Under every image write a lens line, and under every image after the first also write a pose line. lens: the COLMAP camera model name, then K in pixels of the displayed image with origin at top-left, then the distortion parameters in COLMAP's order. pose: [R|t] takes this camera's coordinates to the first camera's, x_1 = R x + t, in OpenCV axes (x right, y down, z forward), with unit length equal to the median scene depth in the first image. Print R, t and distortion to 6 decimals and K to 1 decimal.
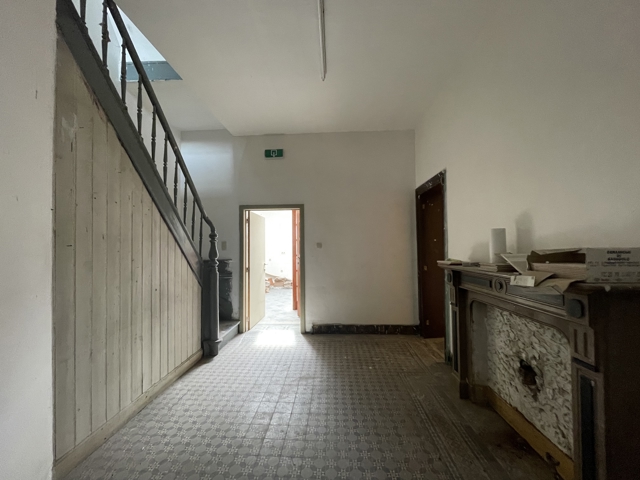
lens RADIAL K [[258.6, 0, 320.4], [0, 258.6, 241.0], [0, 0, 1]] dist [-0.001340, -0.000085]
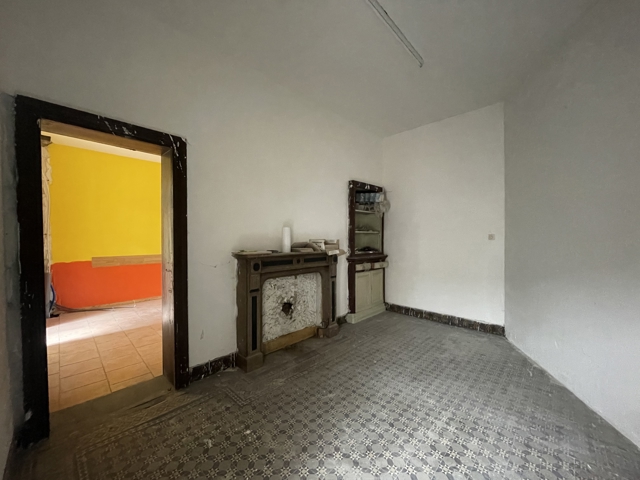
lens RADIAL K [[258.6, 0, 321.3], [0, 258.6, 240.5], [0, 0, 1]] dist [-0.001340, -0.000085]
pose [[-0.751508, -0.000152, 0.659724, -0.540596], [-0.009205, 0.999905, -0.010255, 0.052856], [-0.659659, -0.013780, -0.751438, 2.102256]]
